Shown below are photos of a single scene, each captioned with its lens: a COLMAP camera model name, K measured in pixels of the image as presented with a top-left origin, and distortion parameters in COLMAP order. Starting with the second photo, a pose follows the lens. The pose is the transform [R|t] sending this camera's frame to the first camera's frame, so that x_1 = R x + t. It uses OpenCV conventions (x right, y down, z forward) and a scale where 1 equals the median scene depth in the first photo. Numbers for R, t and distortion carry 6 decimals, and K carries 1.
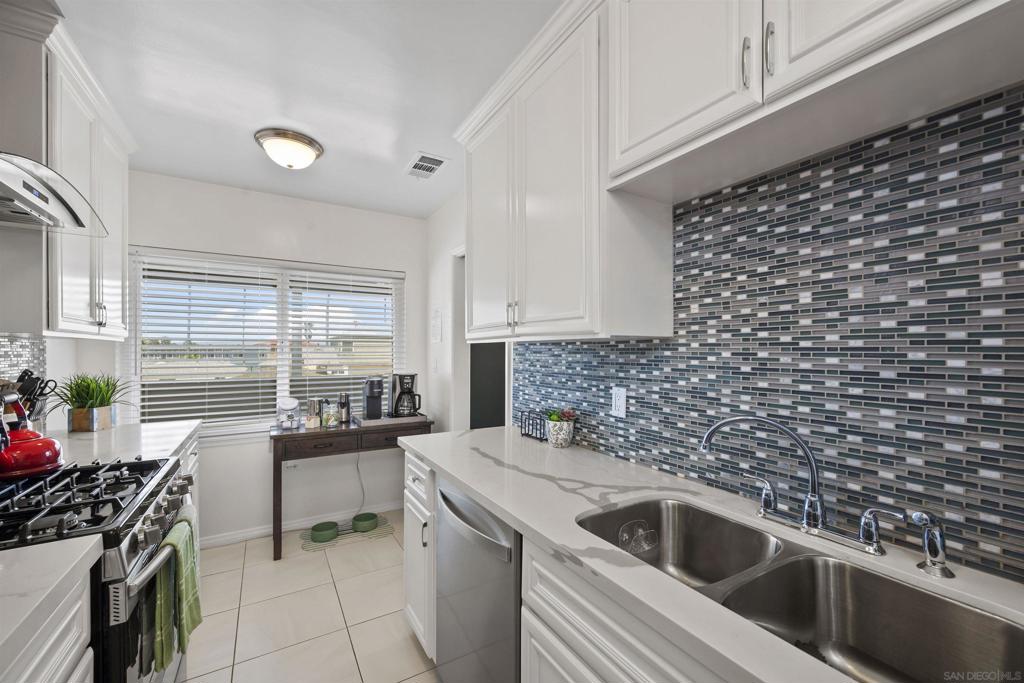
lens RADIAL K [[401.9, 0, 511.2], [0, 401.9, 349.0], [0, 0, 1]] dist [-0.007506, 0.002714]
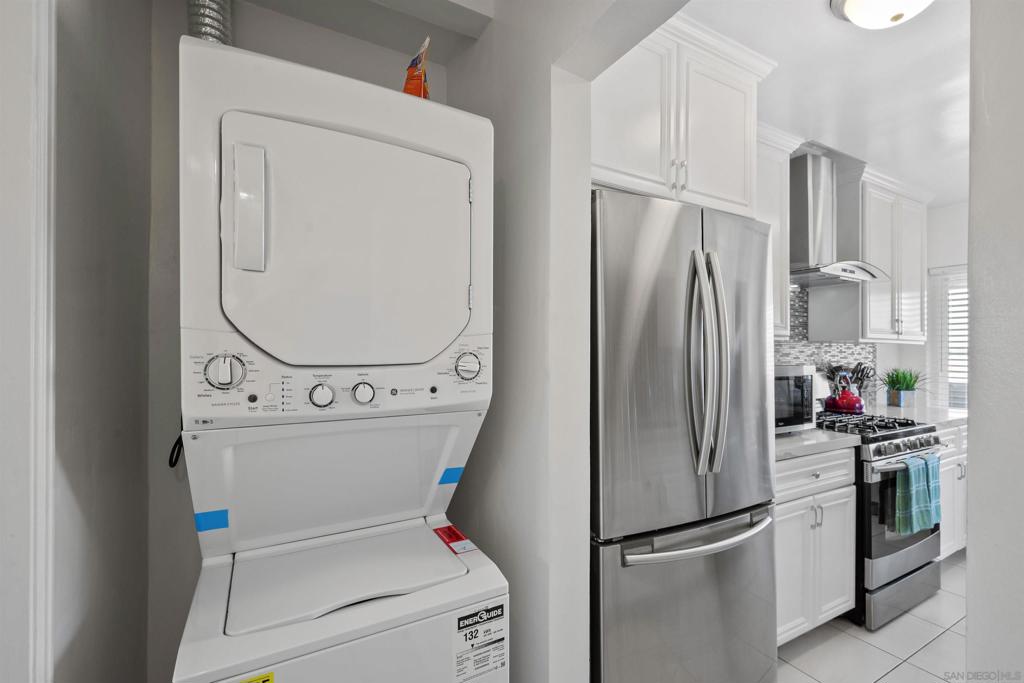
lens RADIAL K [[446.0, 0, 512.2], [0, 446.0, 349.7], [0, 0, 1]] dist [0.001154, 0.000205]
pose [[-0.048545, -0.003736, -0.998814, 0.729846], [-0.006515, 0.999973, -0.003424, 0.016153], [0.998800, 0.006341, -0.048568, -0.372556]]
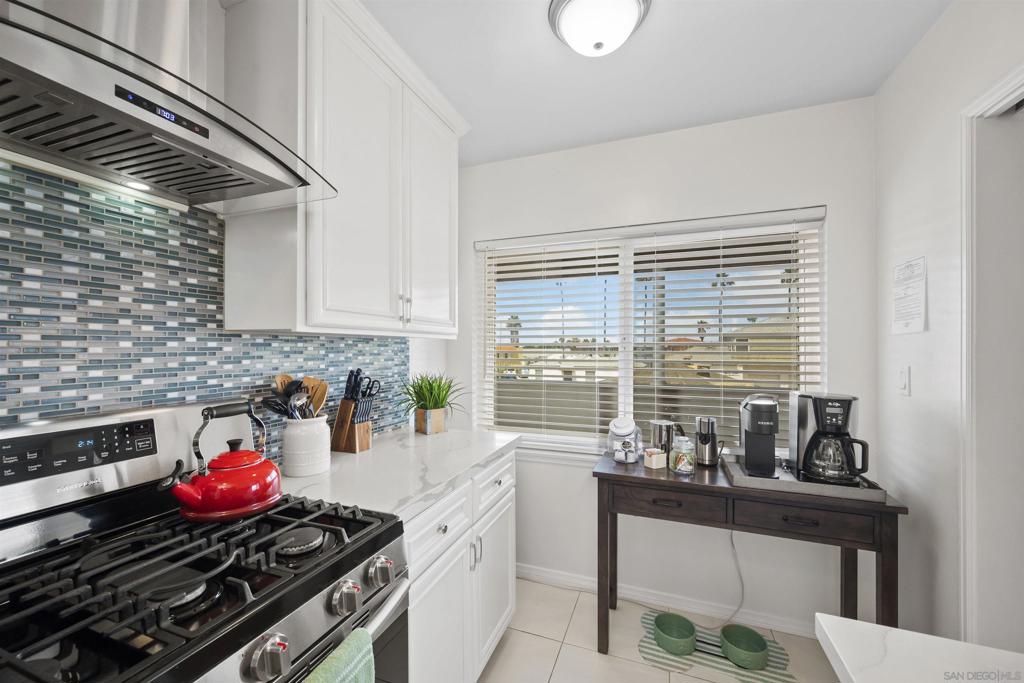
lens RADIAL K [[401.9, 0, 513.0], [0, 401.9, 344.6], [0, 0, 1]] dist [-0.007506, 0.002714]
pose [[0.613713, -0.004722, -0.789515, -0.193366], [-0.000773, 0.999978, -0.006582, -0.001025], [0.789529, 0.004650, 0.613695, 0.666017]]
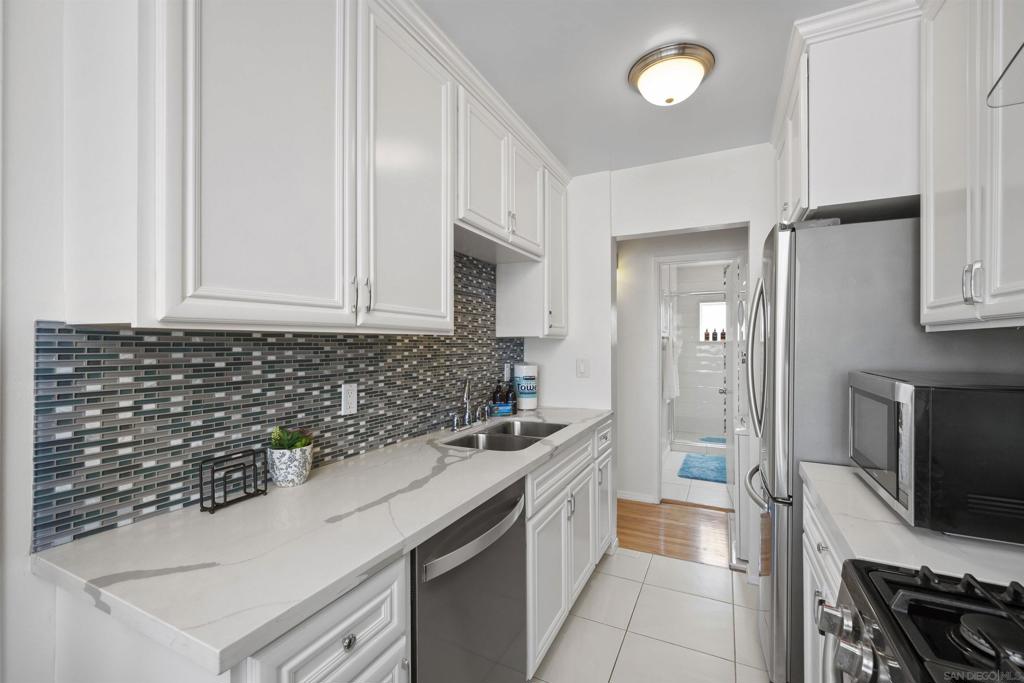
lens RADIAL K [[427.0, 0, 512.1], [0, 427.0, 345.3], [0, 0, 1]] dist [-0.013933, -0.000333]
pose [[-0.533208, -0.003296, 0.845978, -0.714988], [-0.001140, 0.999994, 0.003177, -0.000028], [-0.845983, 0.000730, -0.533209, 1.083144]]
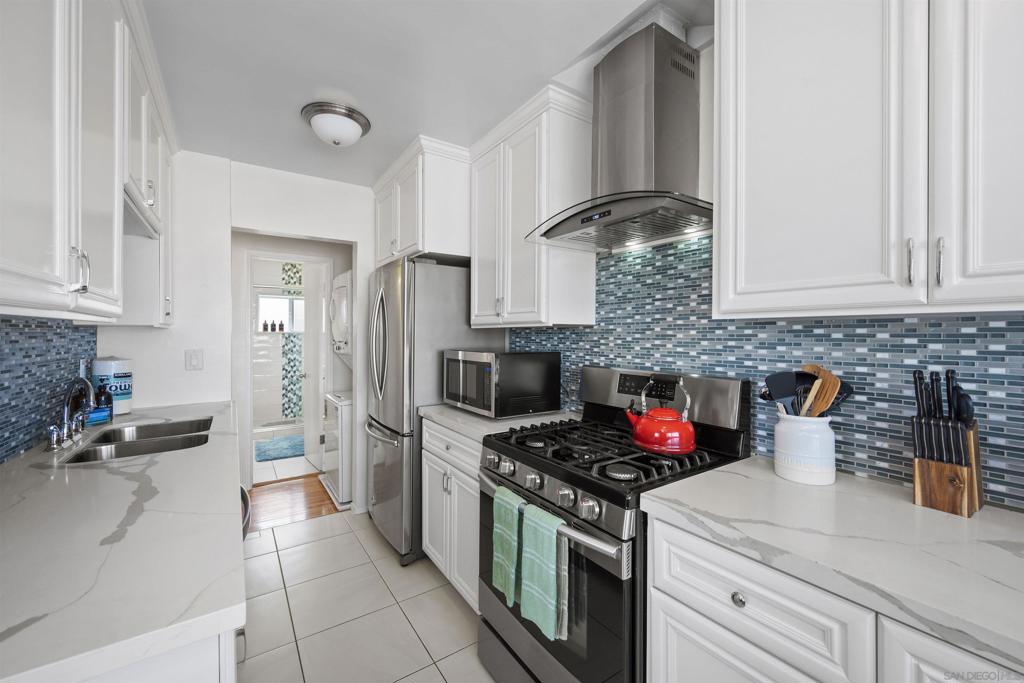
lens RADIAL K [[401.9, 0, 515.5], [0, 401.9, 339.8], [0, 0, 1]] dist [-0.007506, 0.002714]
pose [[-0.998003, -0.000291, -0.063165, -0.532010], [-0.001011, 0.999935, 0.011361, 0.002334], [0.063158, 0.011402, -0.997938, 1.473489]]
